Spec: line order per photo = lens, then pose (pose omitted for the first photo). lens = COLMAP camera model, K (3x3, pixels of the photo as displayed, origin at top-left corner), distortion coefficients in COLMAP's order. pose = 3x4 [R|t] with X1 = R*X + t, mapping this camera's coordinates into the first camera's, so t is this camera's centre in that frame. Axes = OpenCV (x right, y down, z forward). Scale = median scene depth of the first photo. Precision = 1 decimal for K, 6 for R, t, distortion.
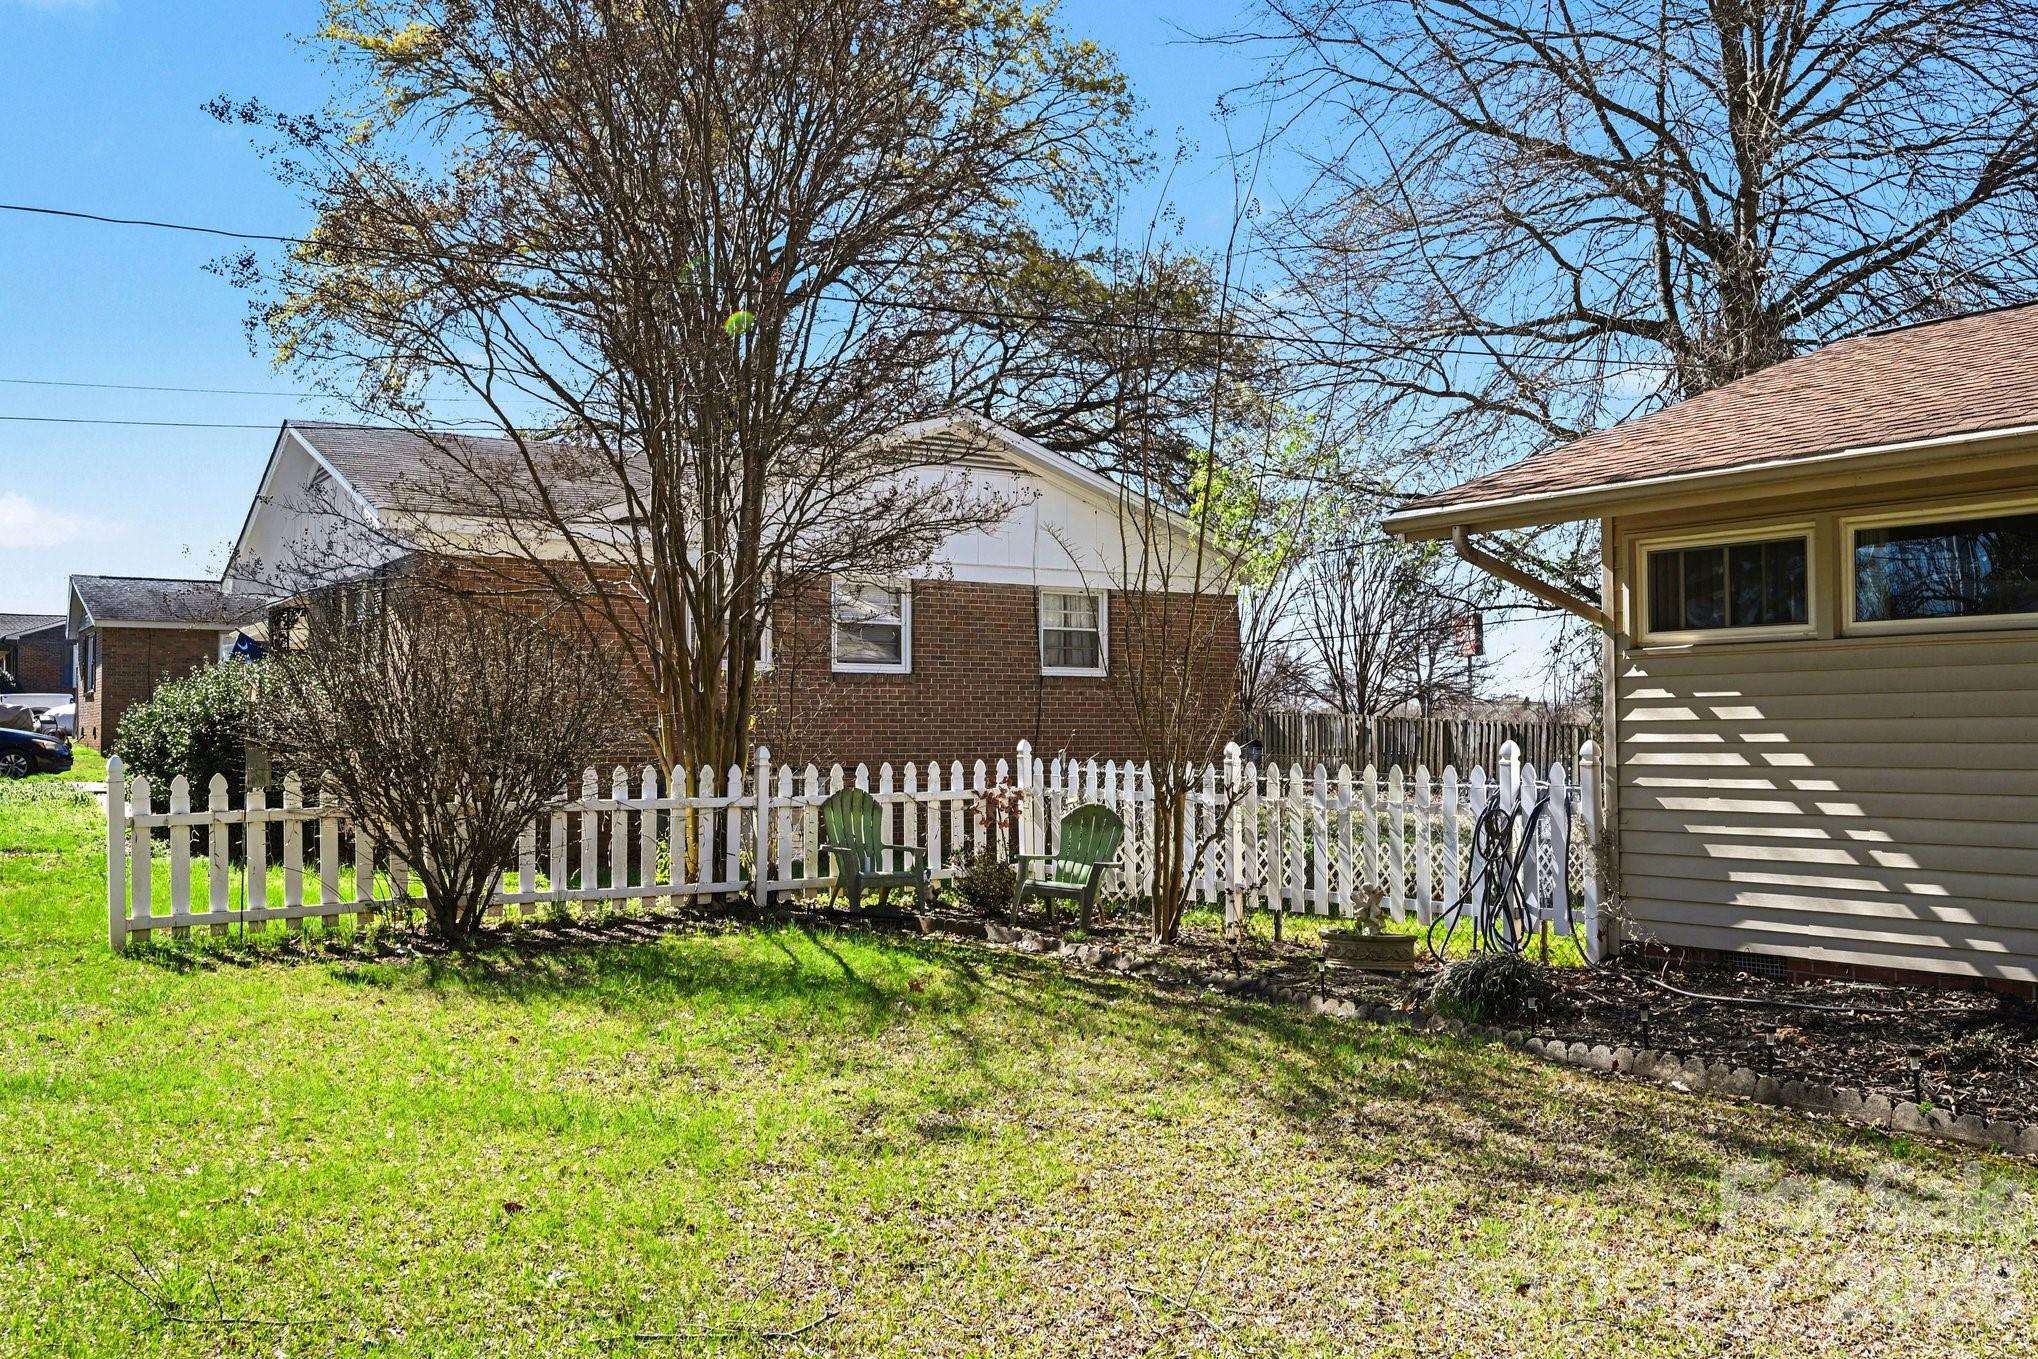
lens RADIAL K [[1976.6, 0, 1019.0], [0, 1976.6, 679.5], [0, 0, 1]] dist [-0.001583, -0.001255]
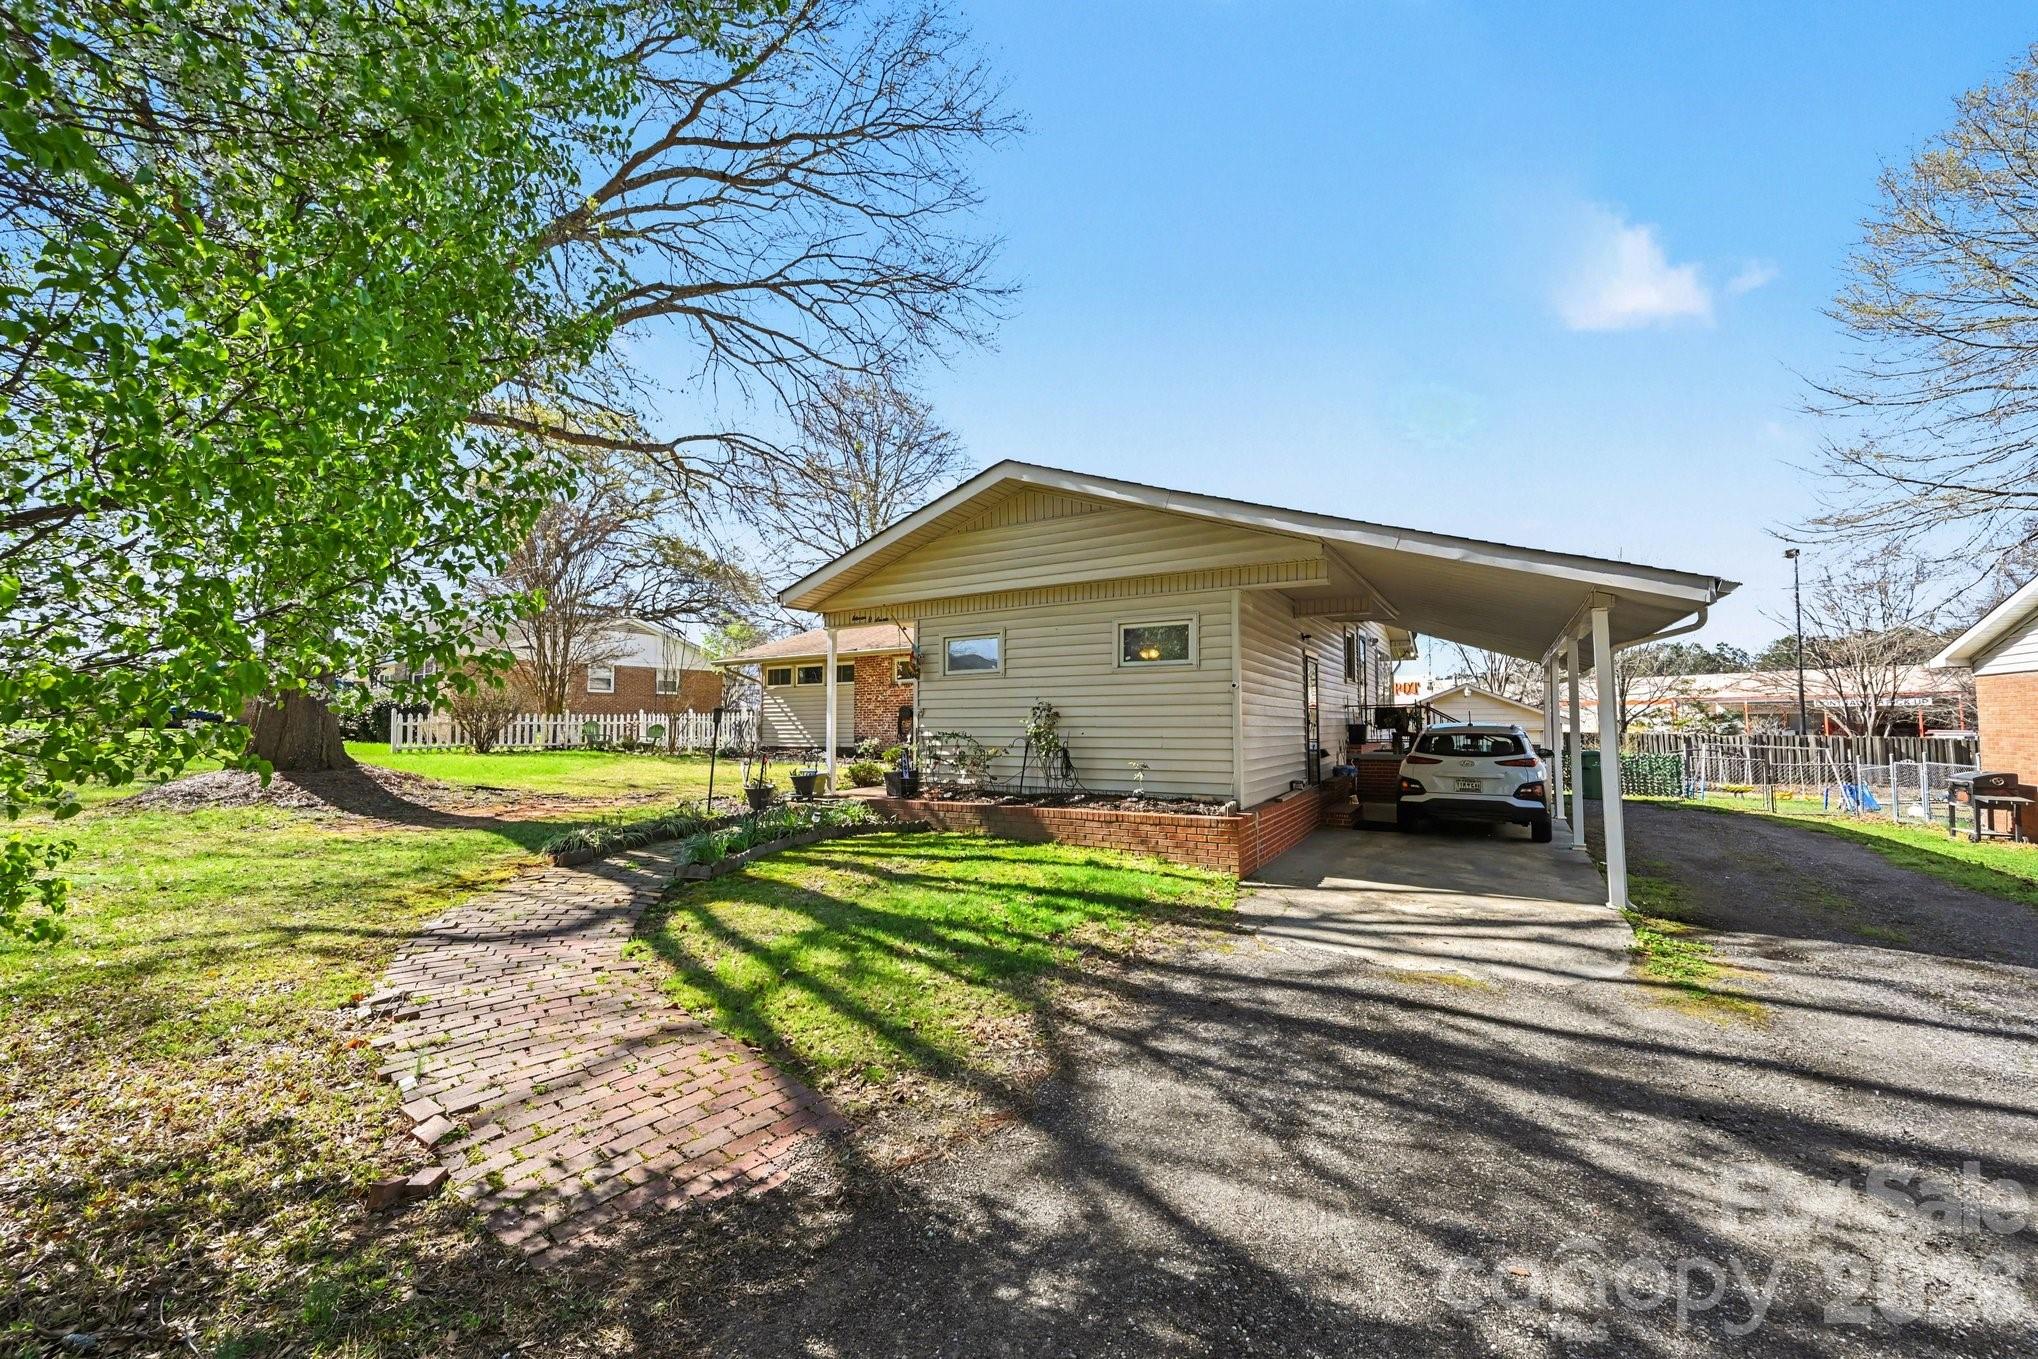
lens RADIAL K [[805.4, 0, 1011.0], [0, 805.4, 678.0], [0, 0, 1]] dist [-0.015340, 0.008059]
pose [[0.932767, 0.018032, 0.360029, 0.118743], [-0.010177, 0.999667, -0.023703, -0.001133], [-0.360337, 0.018445, 0.932640, -0.814945]]
